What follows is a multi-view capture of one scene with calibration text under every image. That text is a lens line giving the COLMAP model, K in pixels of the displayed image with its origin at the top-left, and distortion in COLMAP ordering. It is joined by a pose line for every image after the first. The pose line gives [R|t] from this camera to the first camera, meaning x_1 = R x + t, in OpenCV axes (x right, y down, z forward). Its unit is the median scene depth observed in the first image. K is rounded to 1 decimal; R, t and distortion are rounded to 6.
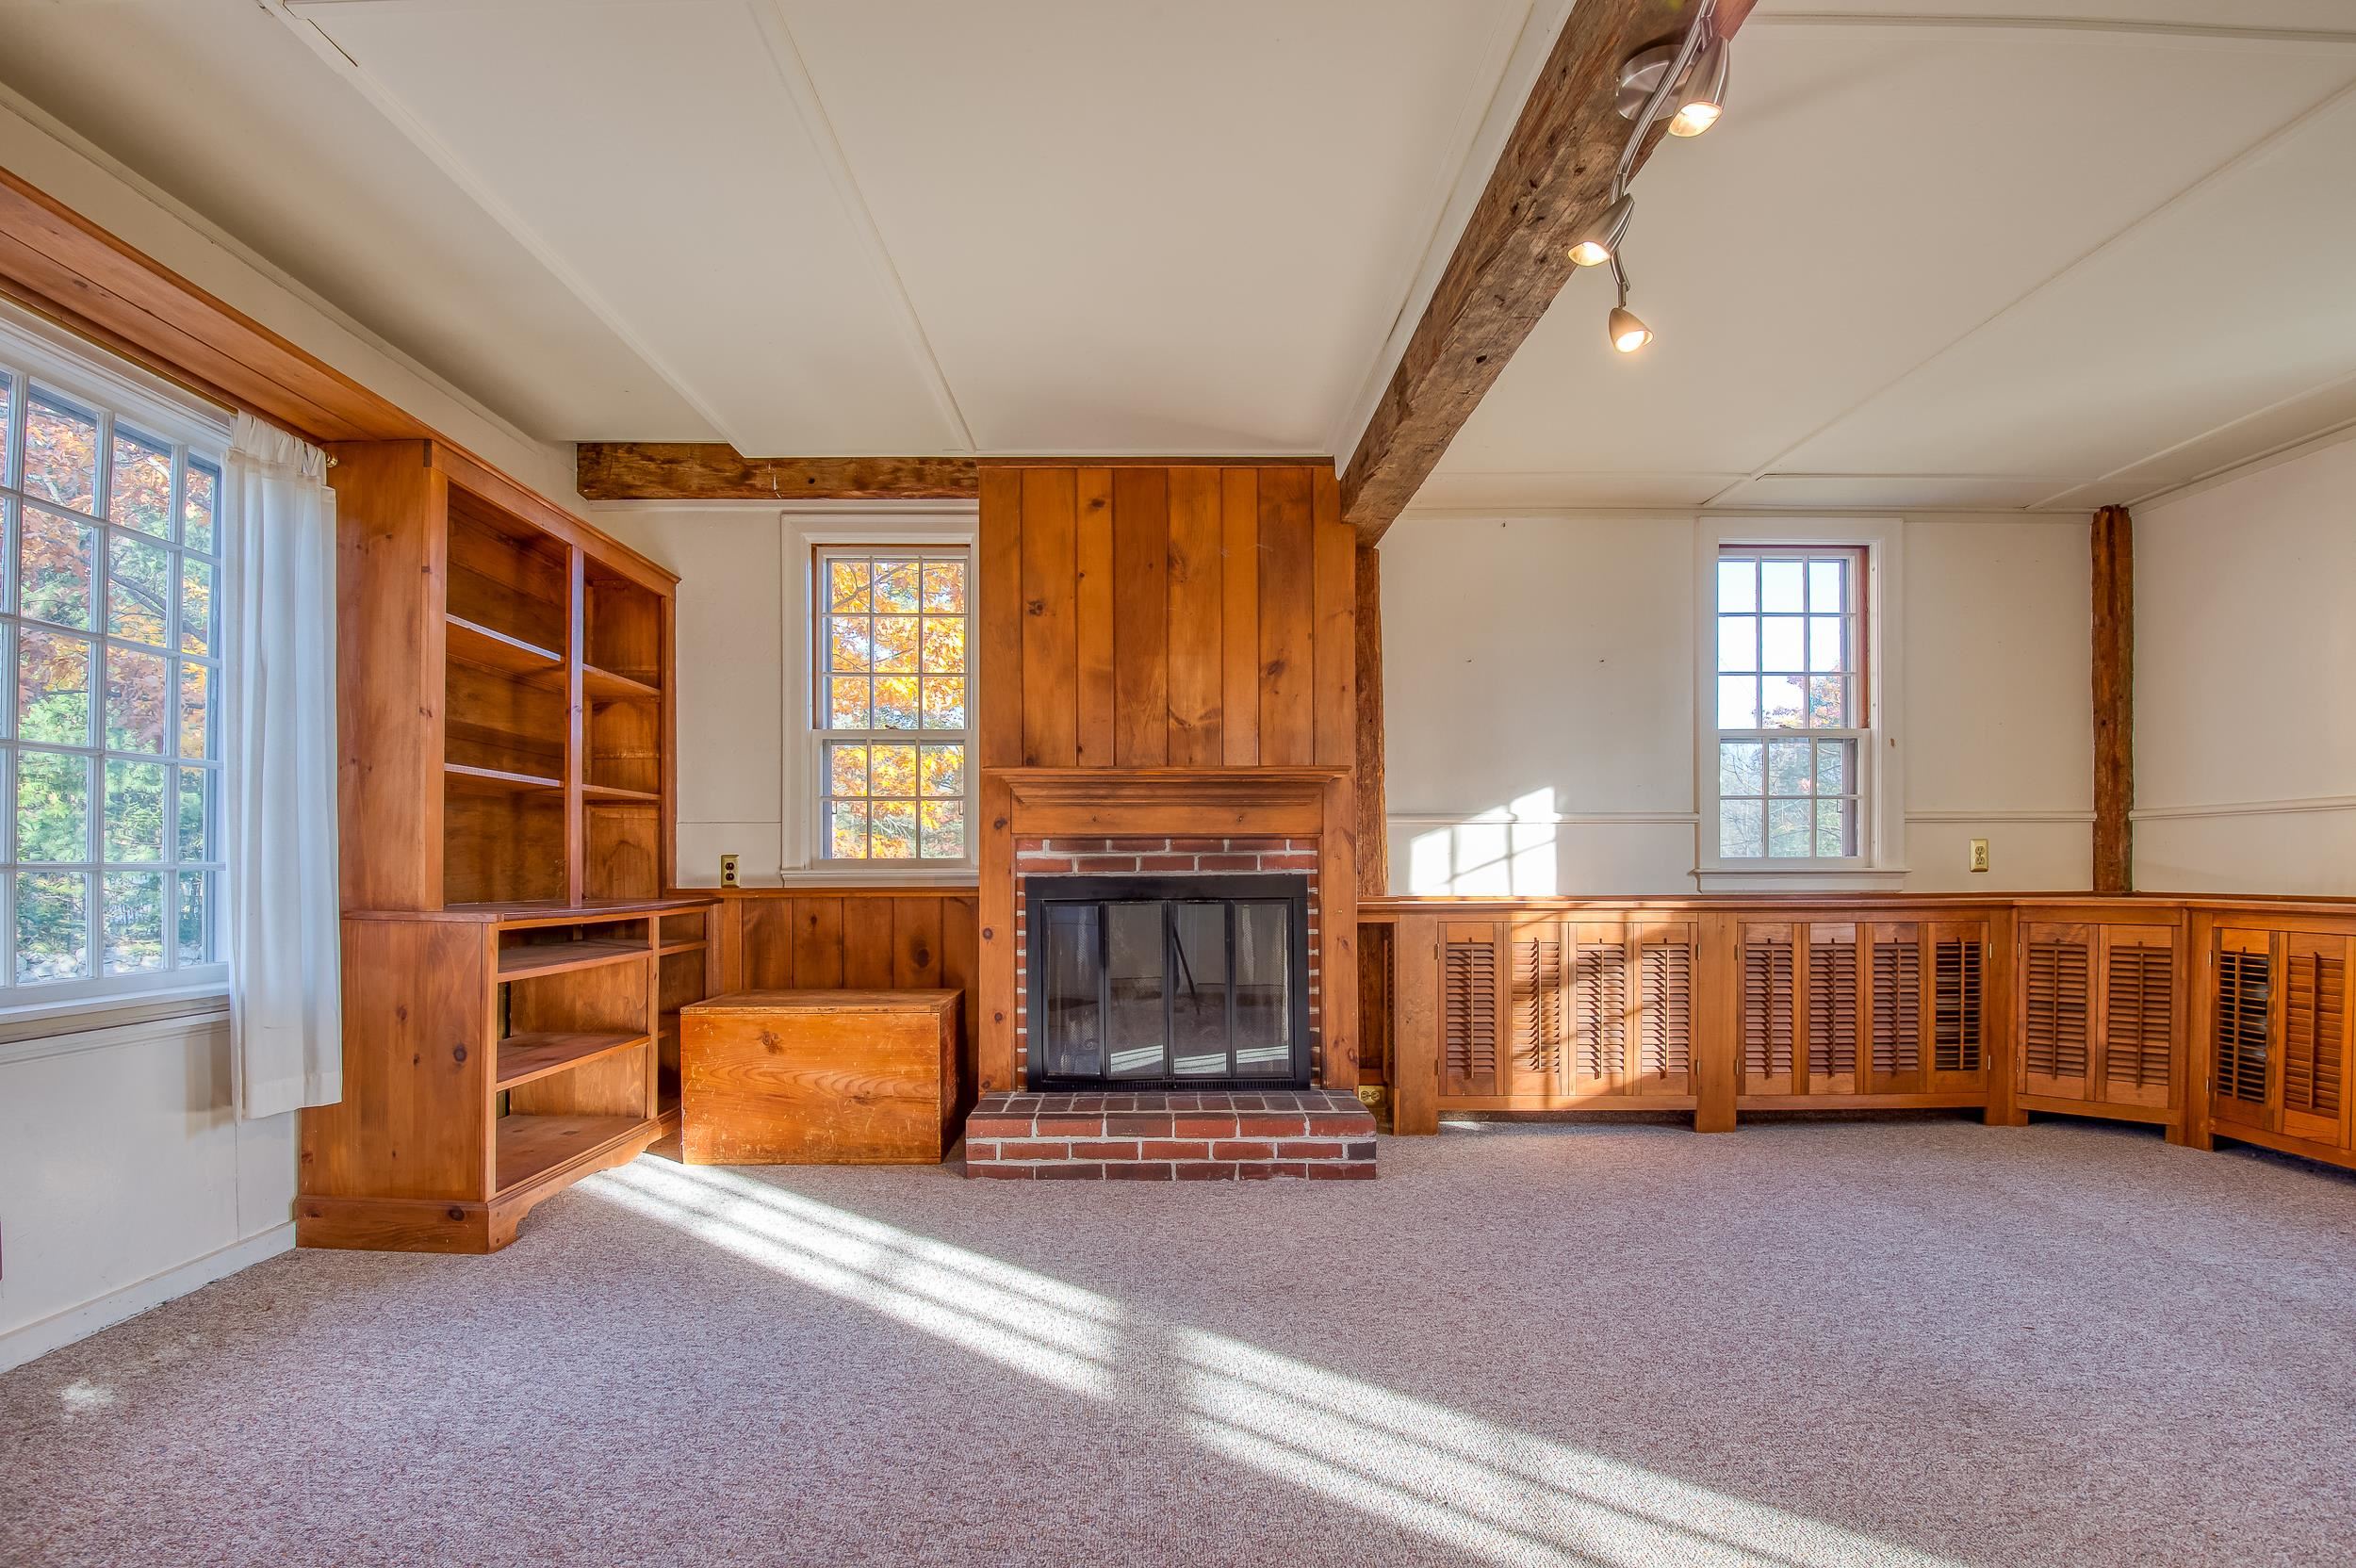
lens RADIAL K [[1138.8, 0, 1172.7], [0, 1138.8, 864.3], [0, 0, 1]] dist [-0.034488, -0.000465]
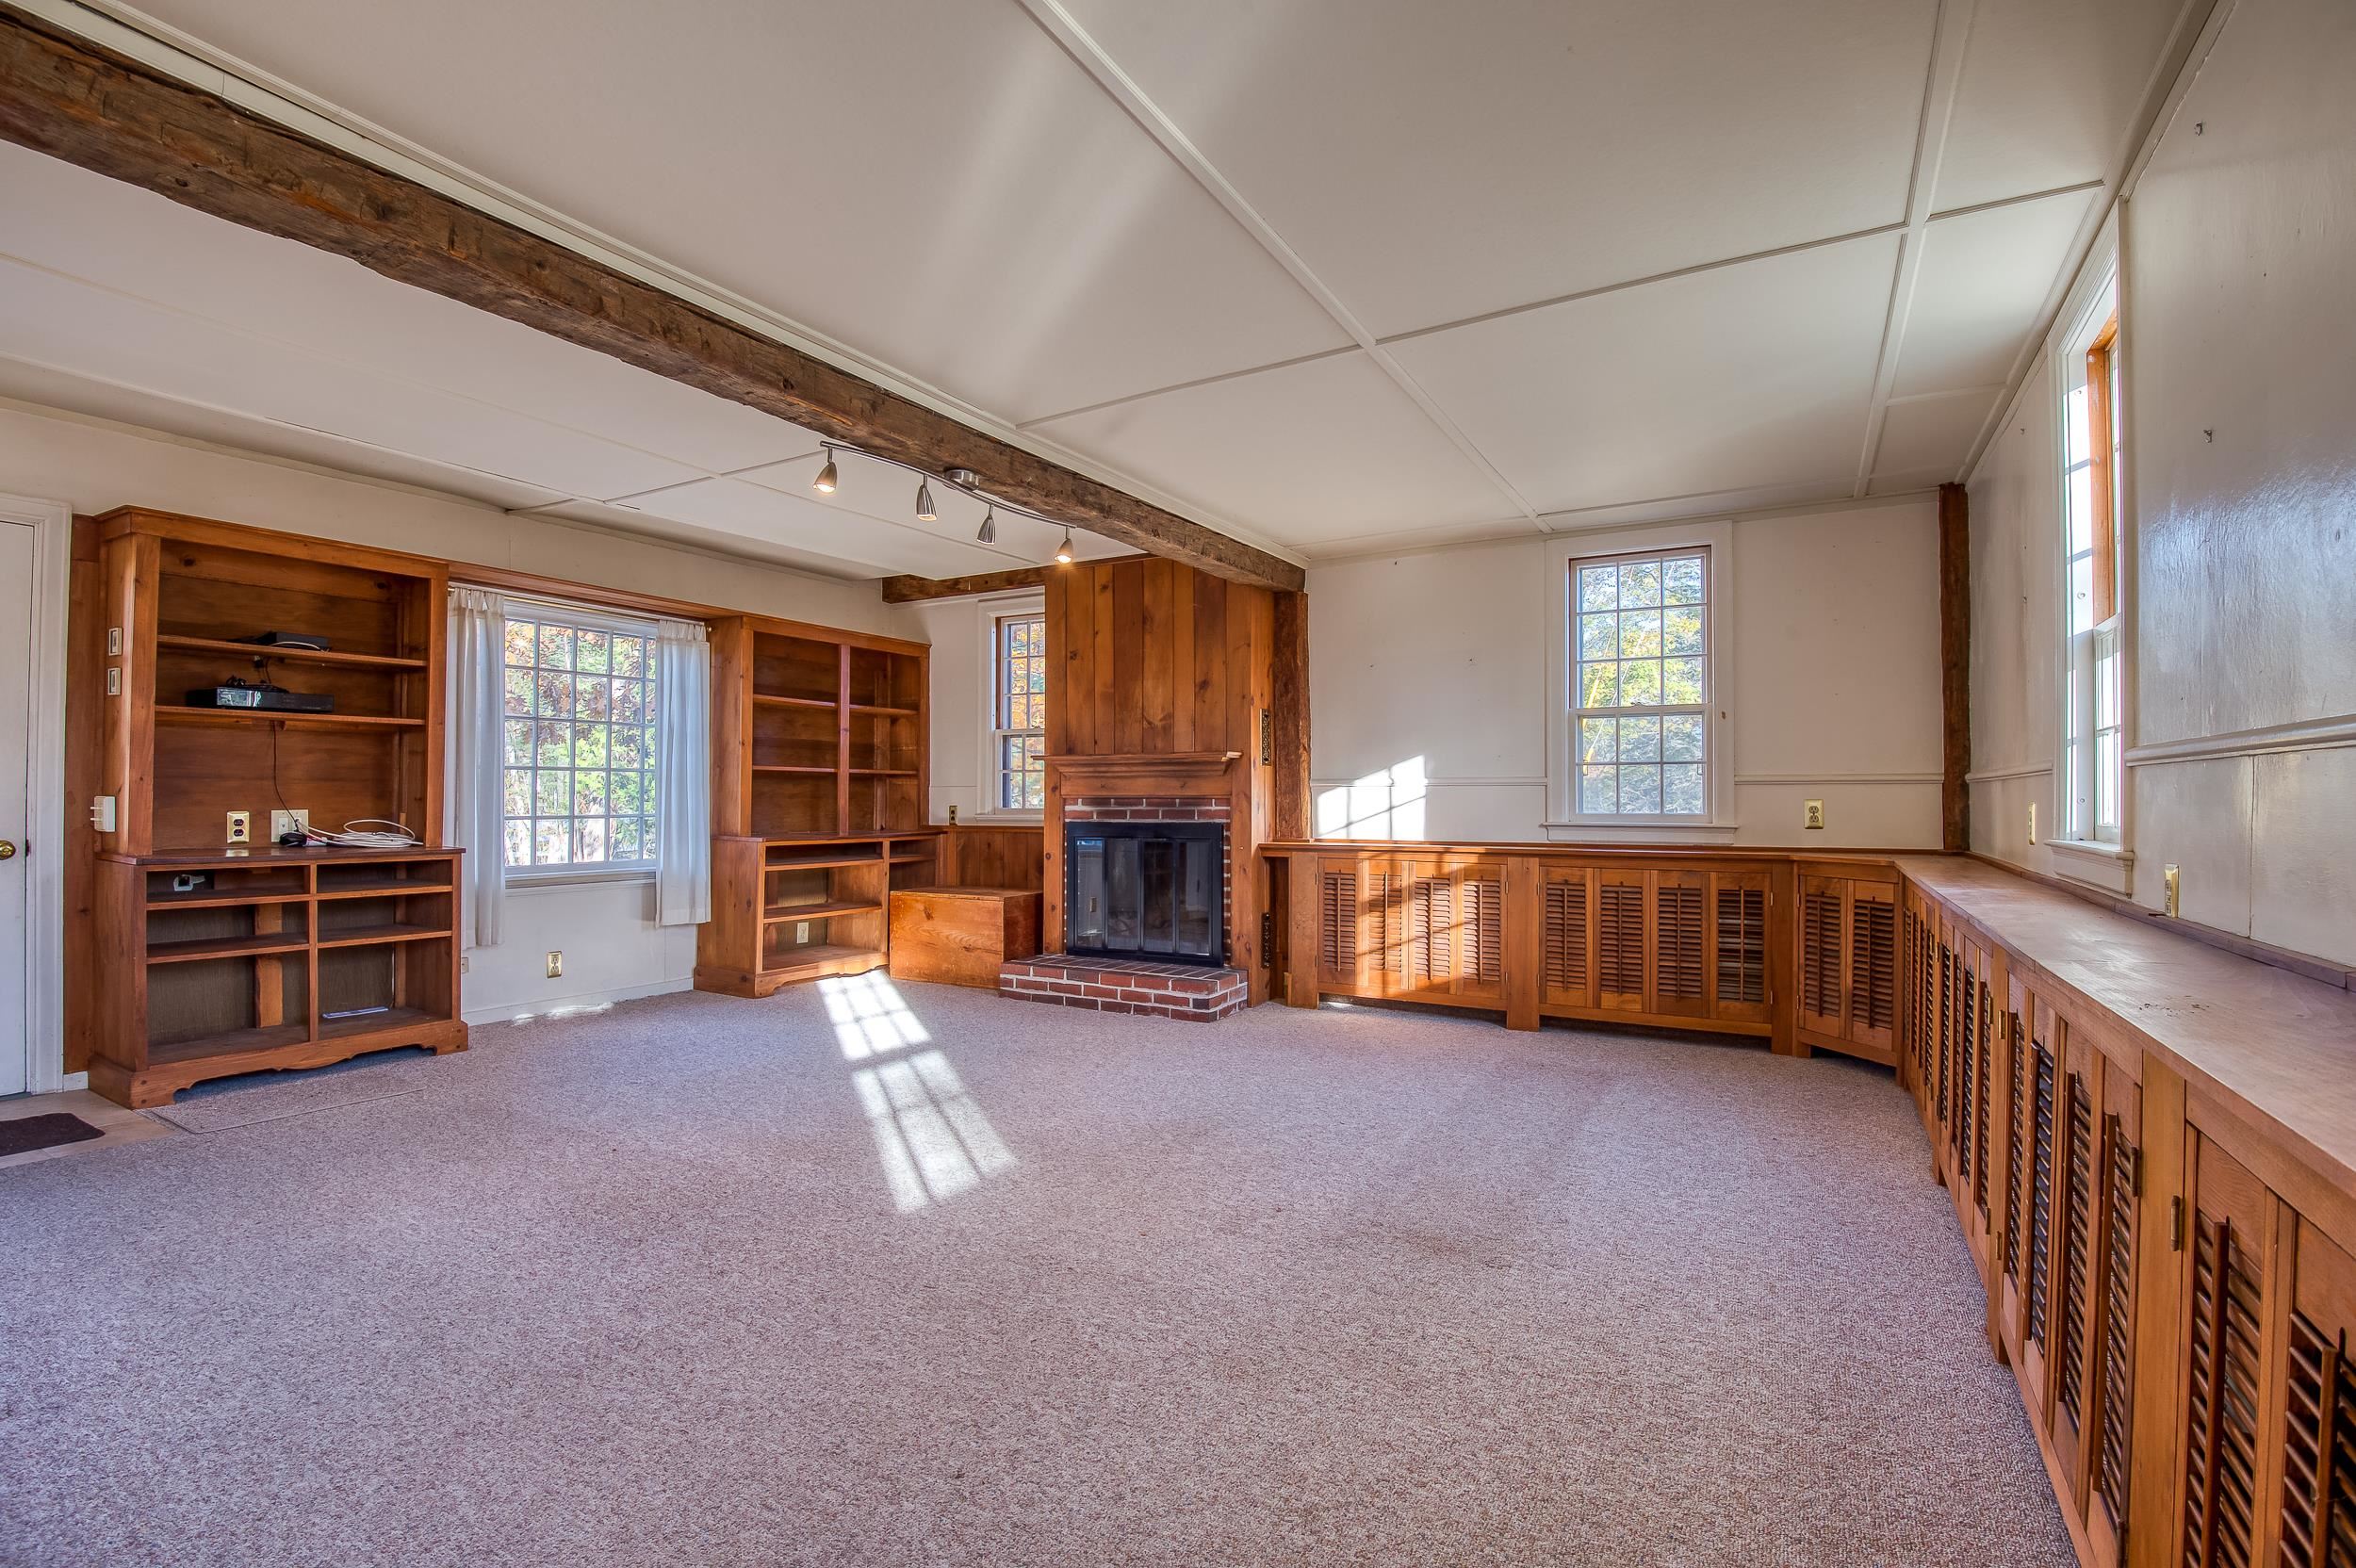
lens RADIAL K [[1102.8, 0, 1178.0], [0, 1102.8, 784.0], [0, 0, 1]] dist [-0.022560, -0.000471]
pose [[0.865578, -0.001691, -0.500772, 0.791180], [-0.001831, 0.999977, -0.006541, -0.032637], [0.500771, 0.006579, 0.865555, -0.280036]]
